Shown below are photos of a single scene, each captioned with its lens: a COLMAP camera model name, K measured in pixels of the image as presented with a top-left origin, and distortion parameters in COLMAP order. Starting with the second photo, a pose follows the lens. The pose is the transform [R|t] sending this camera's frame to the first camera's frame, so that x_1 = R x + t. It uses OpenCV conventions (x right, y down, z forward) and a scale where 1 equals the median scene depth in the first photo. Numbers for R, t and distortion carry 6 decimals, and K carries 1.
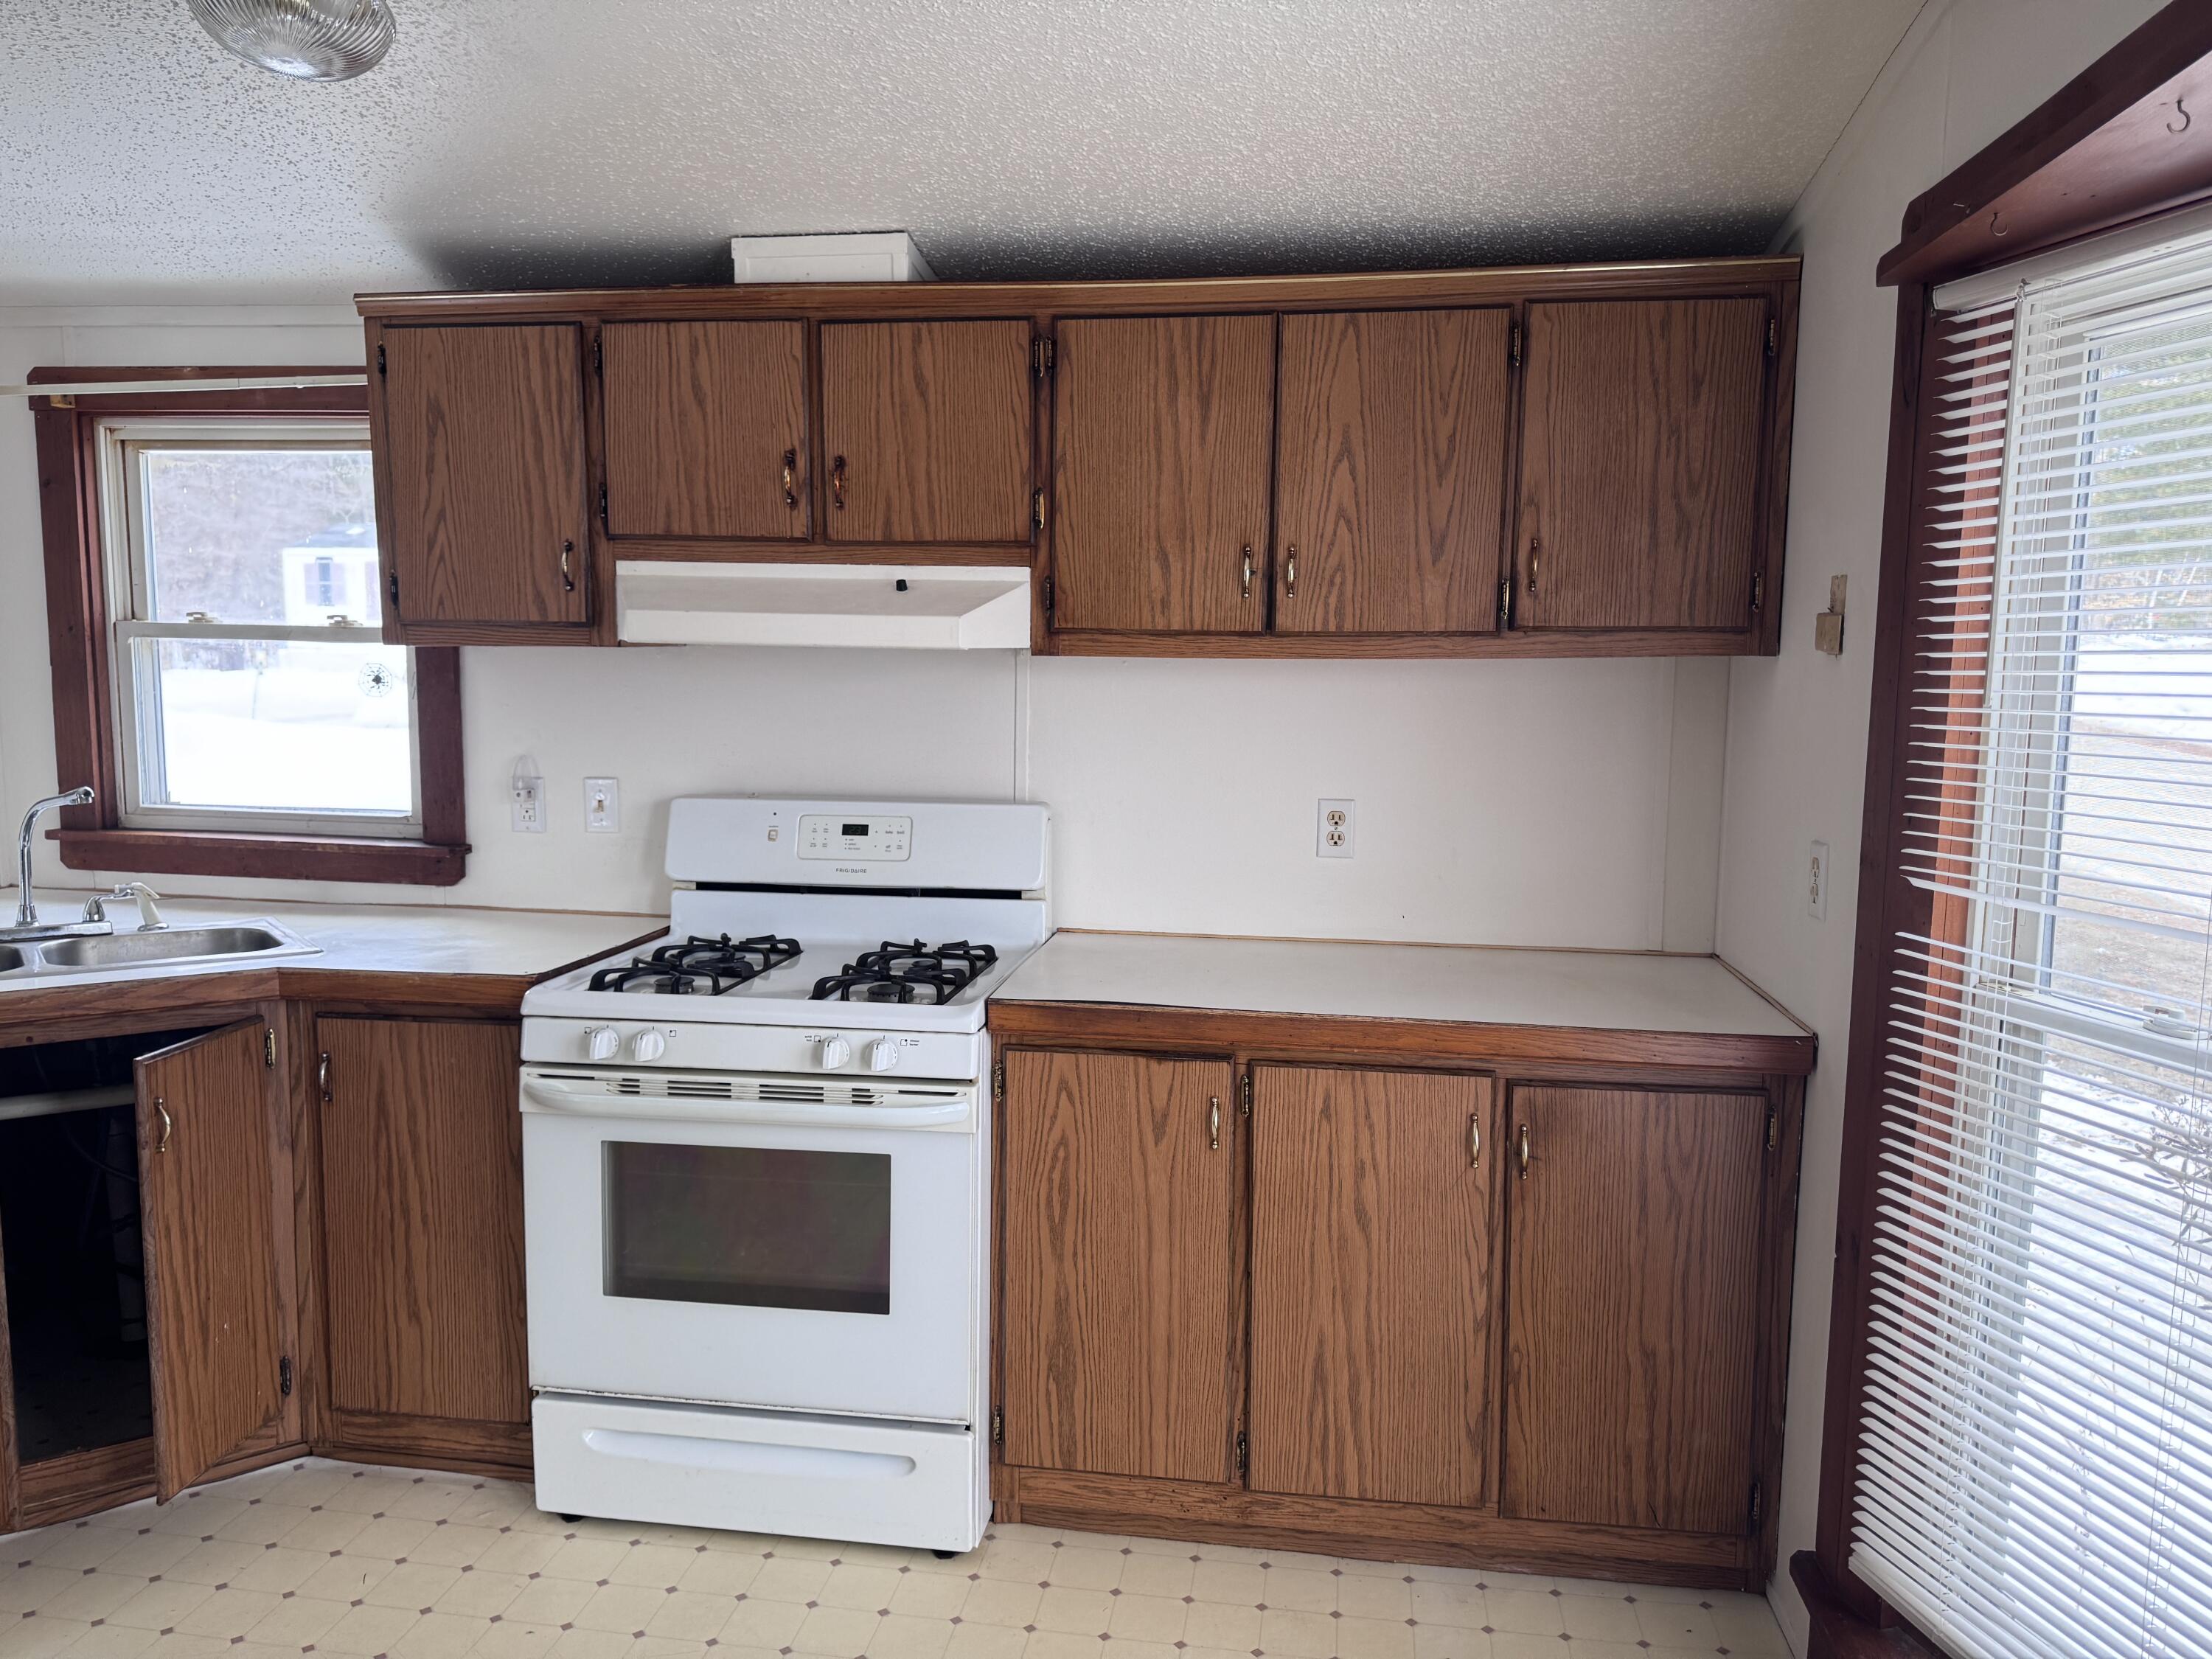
lens RADIAL K [[1554.0, 0, 1109.7], [0, 1554.0, 830.2], [0, 0, 1]] dist [0.121404, -0.180786]
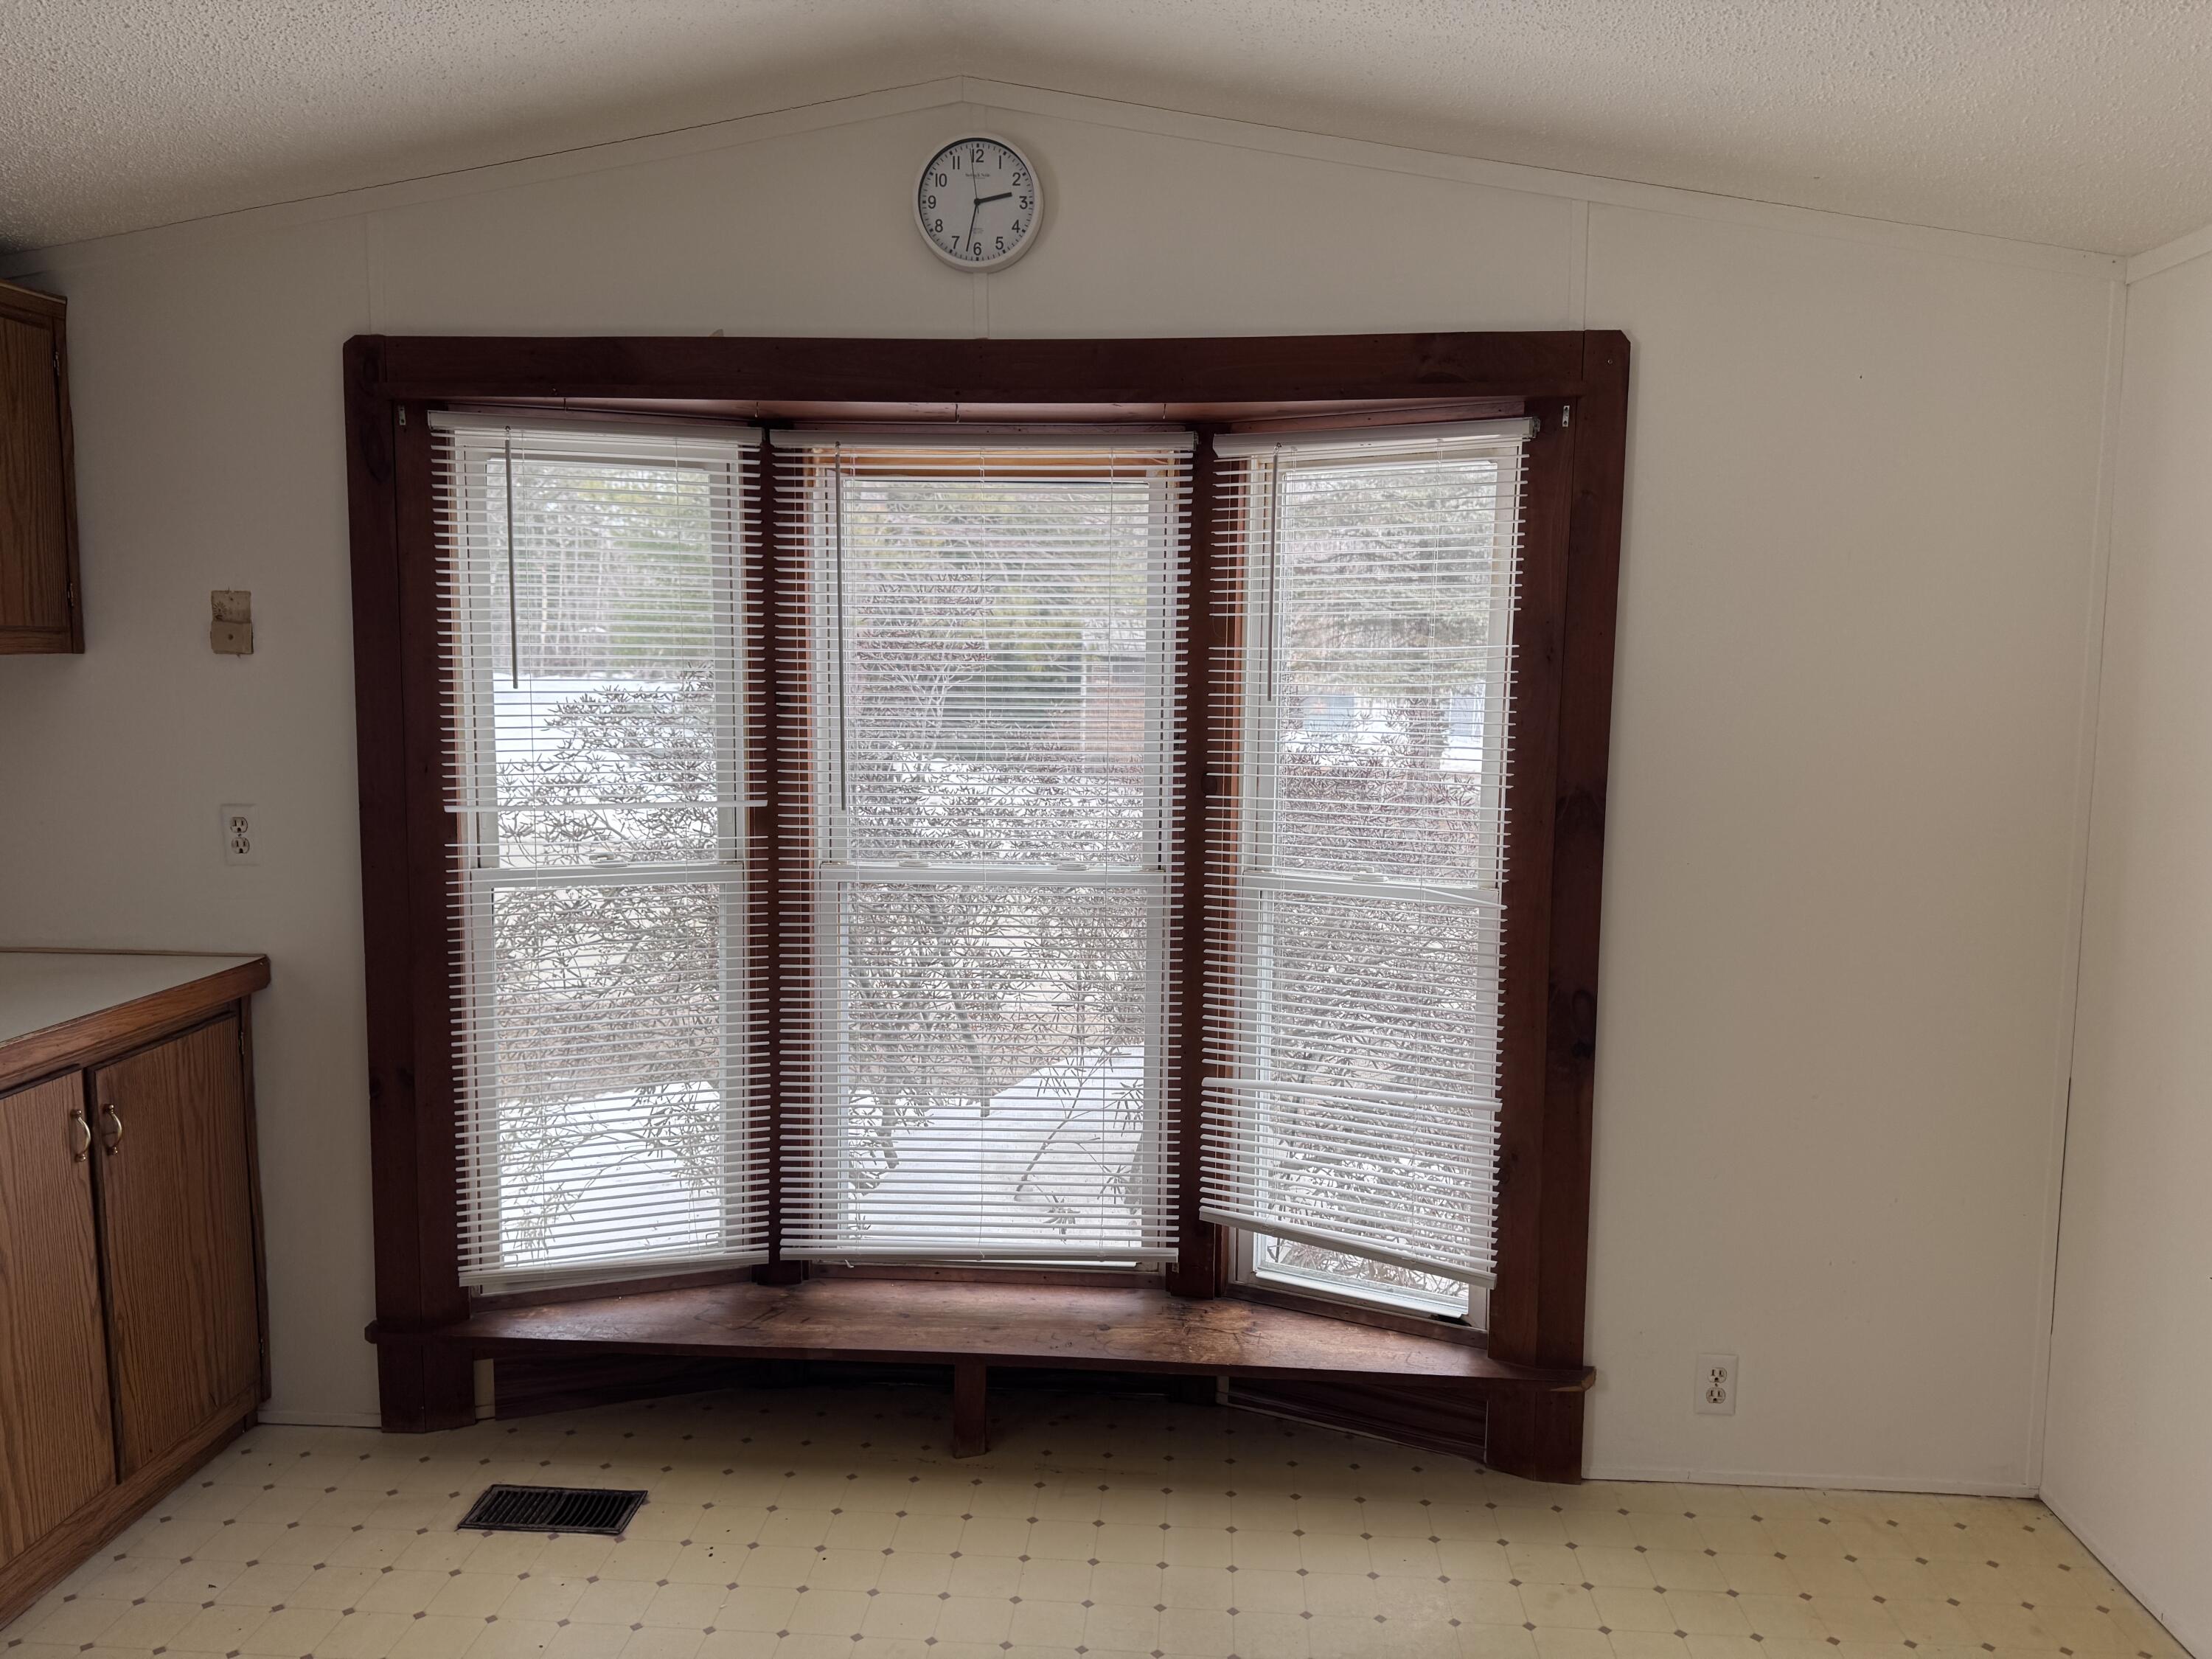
lens RADIAL K [[1582.5, 0, 1099.9], [0, 1582.5, 836.0], [0, 0, 1]] dist [0.109646, -0.123720]
pose [[-0.076808, -0.121769, 0.989582, -0.759304], [0.105294, 0.985973, 0.129498, -0.053344], [-0.991470, 0.114144, -0.062909, 0.357276]]
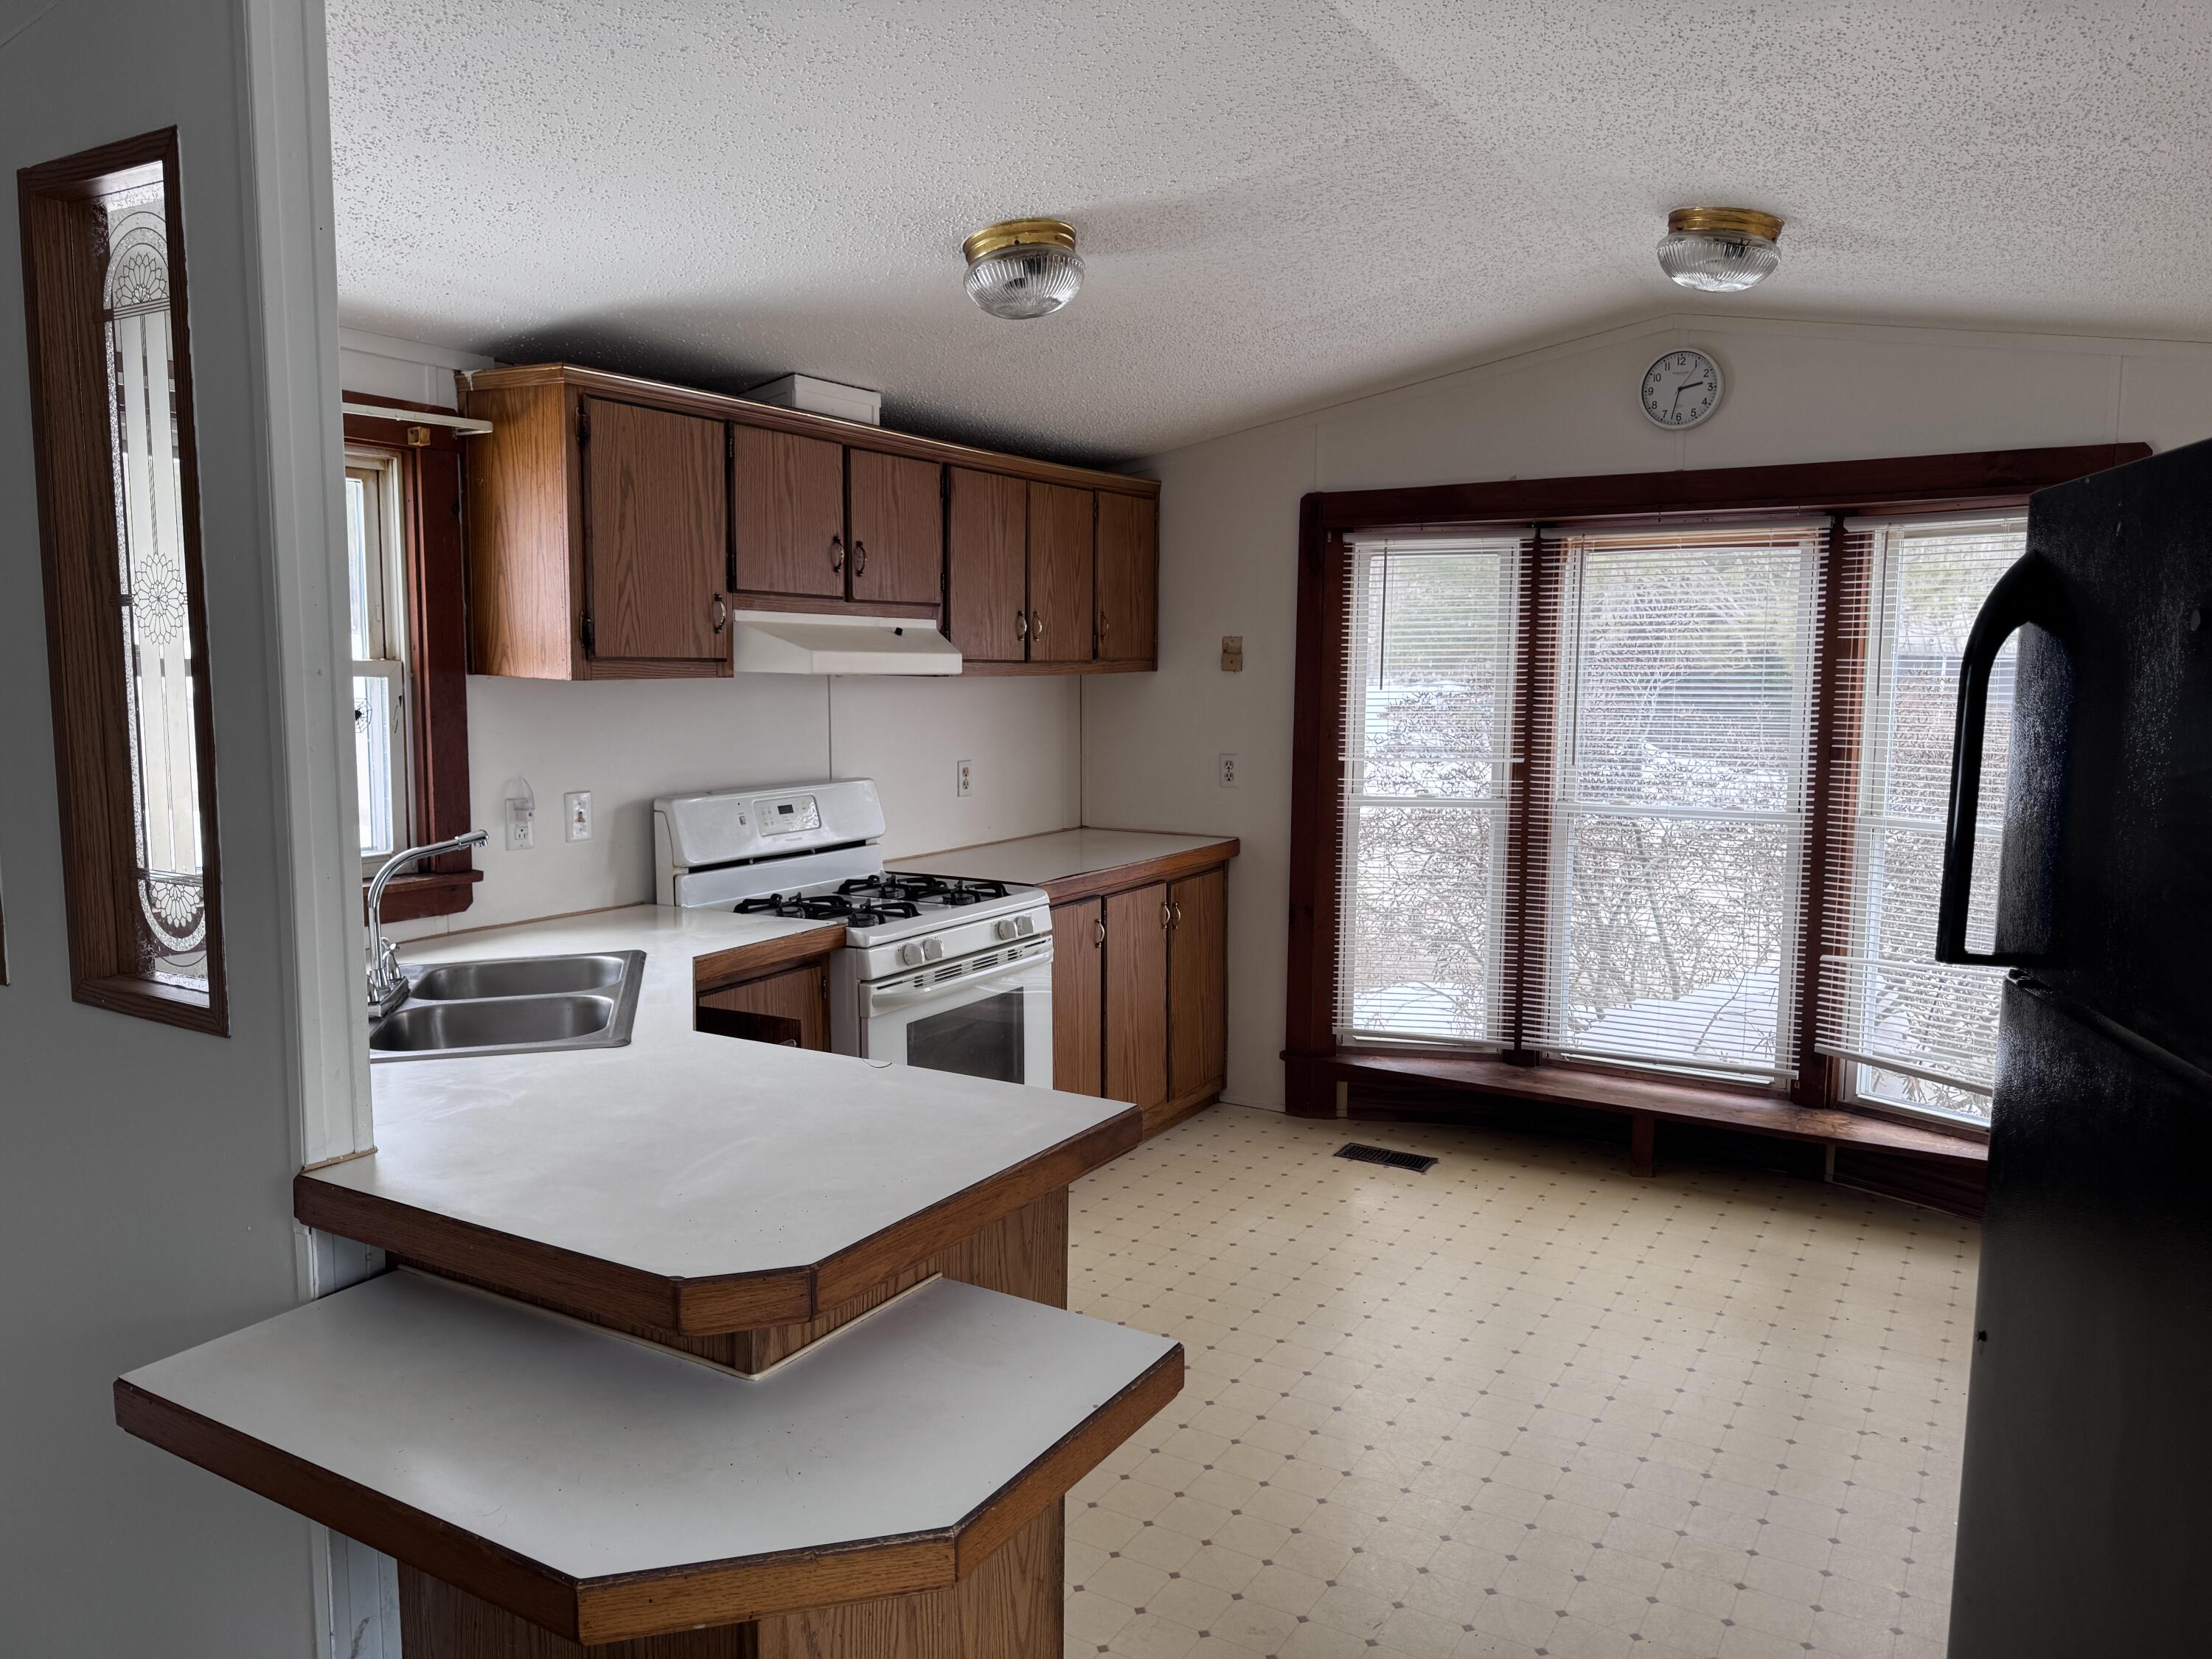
lens RADIAL K [[1549.9, 0, 1087.8], [0, 1549.9, 831.5], [0, 0, 1]] dist [0.134381, -0.224439]
pose [[0.386636, -0.110814, 0.915550, -1.472449], [0.107712, 0.991386, 0.074506, -0.060779], [-0.915921, 0.069809, 0.395242, 0.272502]]
